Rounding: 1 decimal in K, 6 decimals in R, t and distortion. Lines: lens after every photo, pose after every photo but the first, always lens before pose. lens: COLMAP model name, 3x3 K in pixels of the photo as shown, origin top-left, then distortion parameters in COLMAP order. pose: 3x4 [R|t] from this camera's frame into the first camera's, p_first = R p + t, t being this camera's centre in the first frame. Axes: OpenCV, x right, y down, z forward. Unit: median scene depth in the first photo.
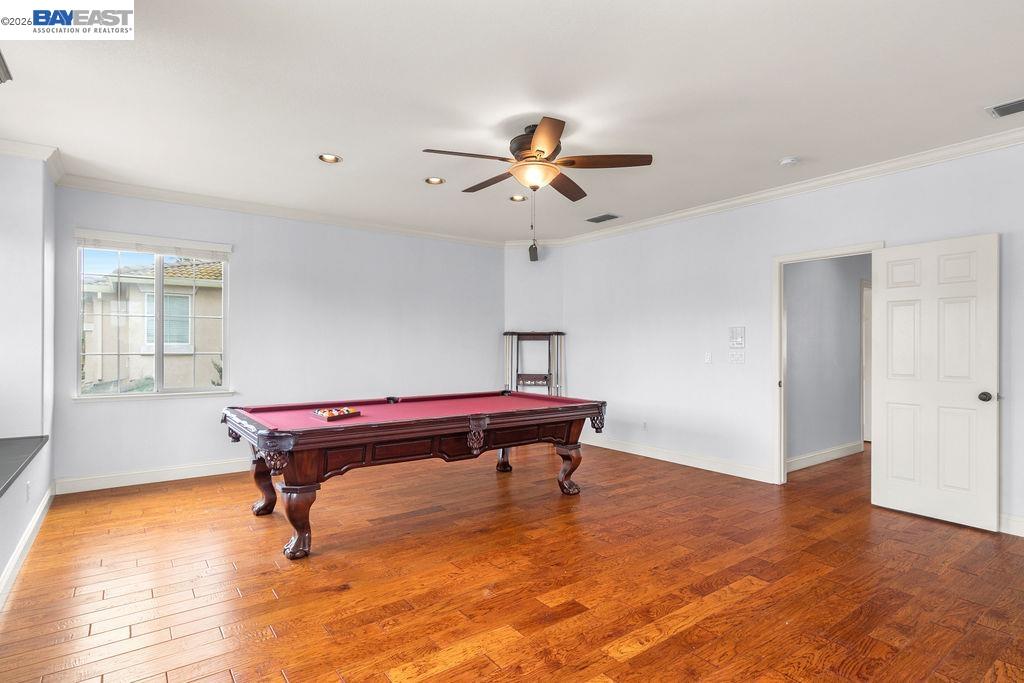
lens RADIAL K [[527.4, 0, 511.1], [0, 527.4, 350.5], [0, 0, 1]] dist [-0.003568, 0.000097]
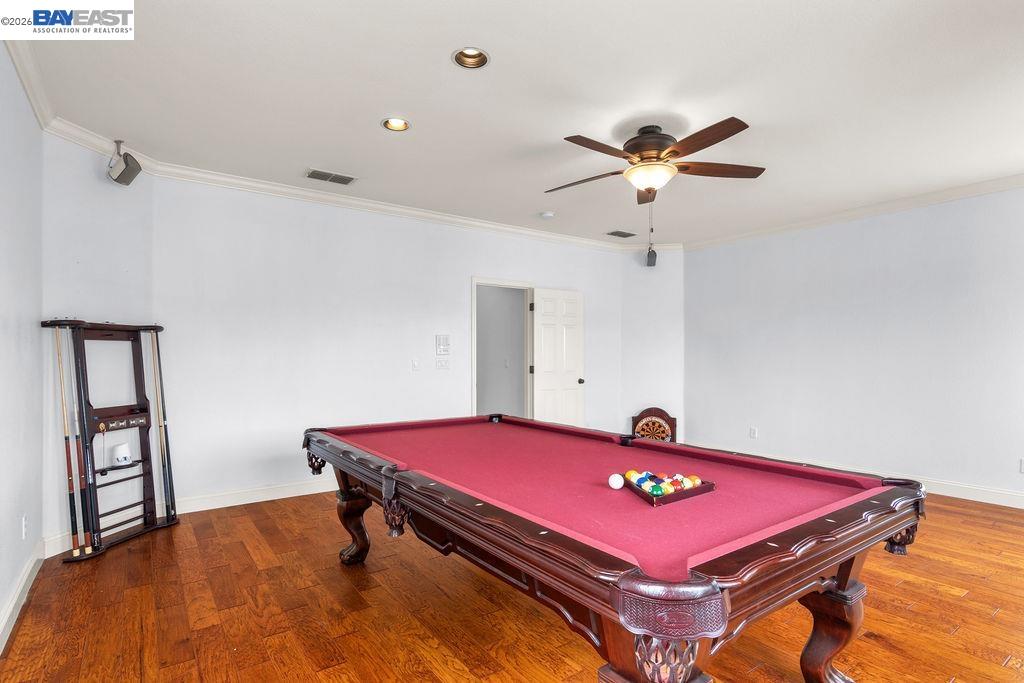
lens RADIAL K [[527.4, 0, 511.1], [0, 527.4, 350.5], [0, 0, 1]] dist [-0.003568, 0.000097]
pose [[0.002385, -0.009305, 0.999954, -0.465827], [-0.007950, 0.999925, 0.009324, -0.017157], [-0.999966, -0.007972, 0.002311, 0.619403]]
